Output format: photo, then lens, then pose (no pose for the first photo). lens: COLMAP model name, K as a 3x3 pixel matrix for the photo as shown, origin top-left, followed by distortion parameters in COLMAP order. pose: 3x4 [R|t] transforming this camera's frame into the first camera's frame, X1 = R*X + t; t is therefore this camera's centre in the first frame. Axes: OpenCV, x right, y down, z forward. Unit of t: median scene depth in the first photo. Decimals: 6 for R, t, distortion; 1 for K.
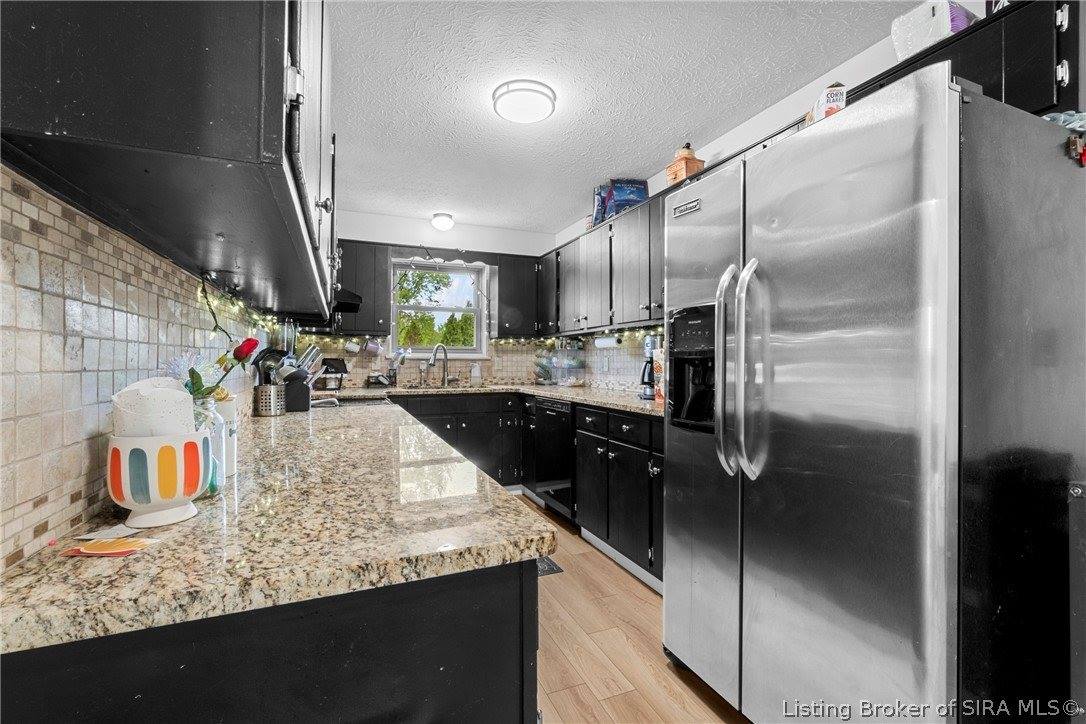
lens RADIAL K [[472.2, 0, 539.0], [0, 472.2, 356.4], [0, 0, 1]] dist [-0.009440, 0.002624]
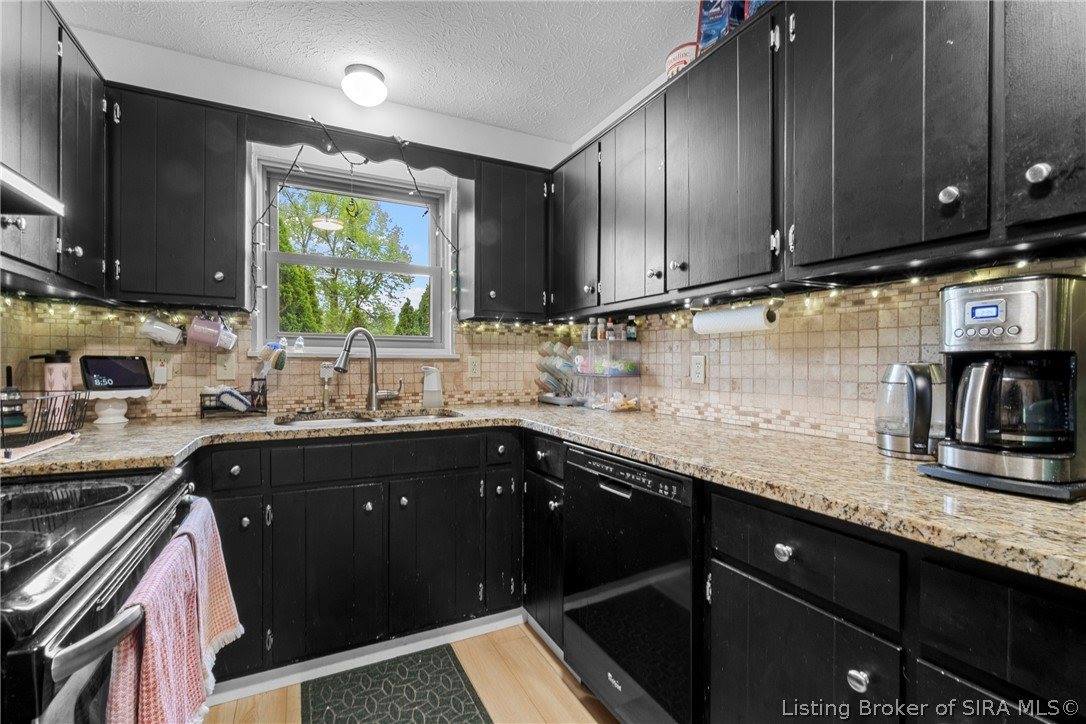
lens RADIAL K [[472.2, 0, 534.0], [0, 472.2, 368.3], [0, 0, 1]] dist [-0.009440, 0.002624]
pose [[0.997949, 0.000640, 0.064016, -0.054865], [-0.002221, 0.999694, 0.024623, 0.003459], [-0.063981, -0.024714, 0.997645, 0.474964]]
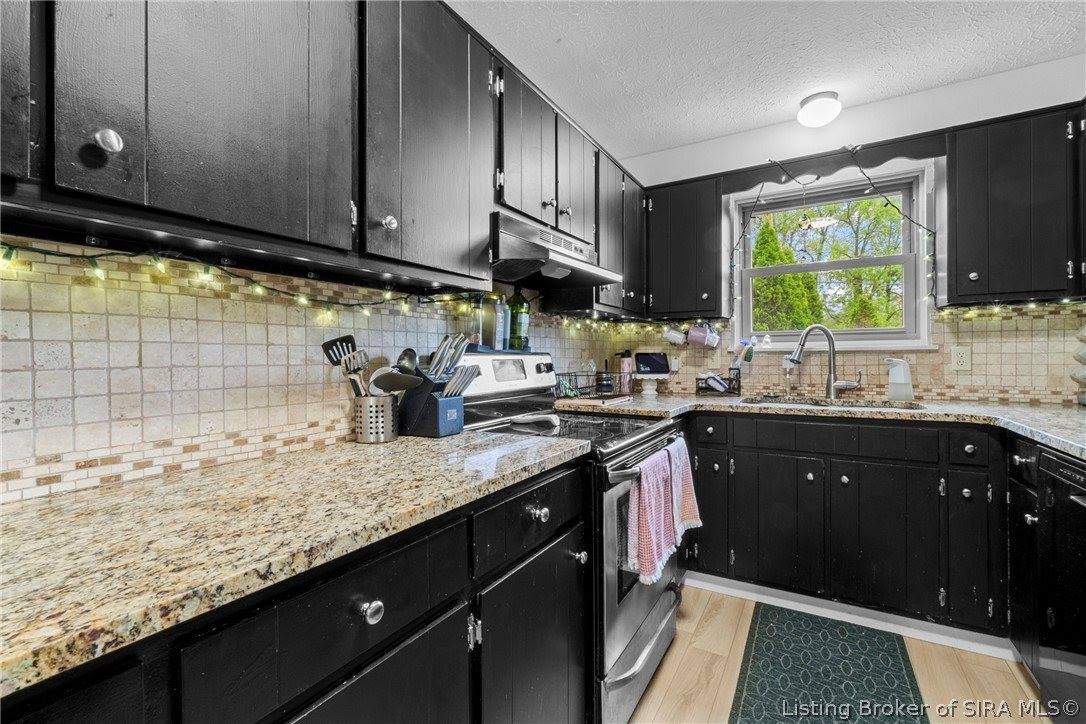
lens RADIAL K [[472.2, 0, 537.3], [0, 472.2, 357.8], [0, 0, 1]] dist [-0.009440, 0.002624]
pose [[0.589889, -0.006534, -0.807458, 0.051404], [0.018592, 0.999812, 0.005492, 0.003855], [0.807270, -0.018252, 0.589900, 0.382763]]
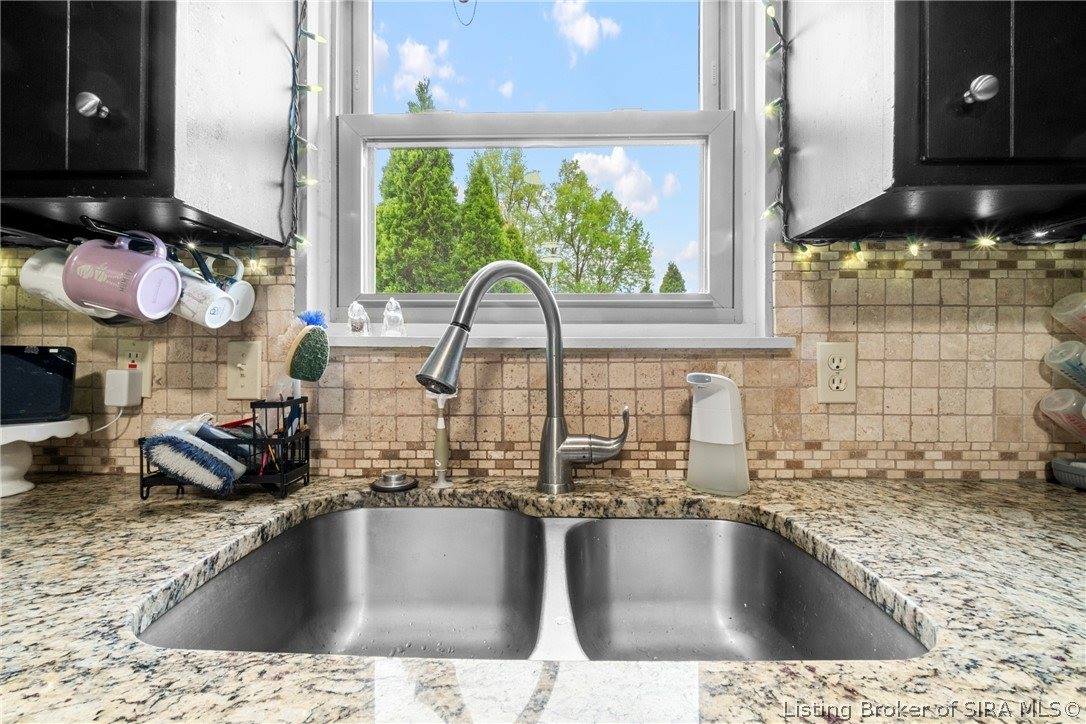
lens RADIAL K [[472.2, 0, 540.5], [0, 472.2, 358.4], [0, 0, 1]] dist [-0.009440, 0.002624]
pose [[0.913460, 0.000183, -0.406928, -0.125718], [0.004443, 0.999936, 0.010424, 0.007349], [0.406904, -0.011330, 0.913401, 0.830150]]
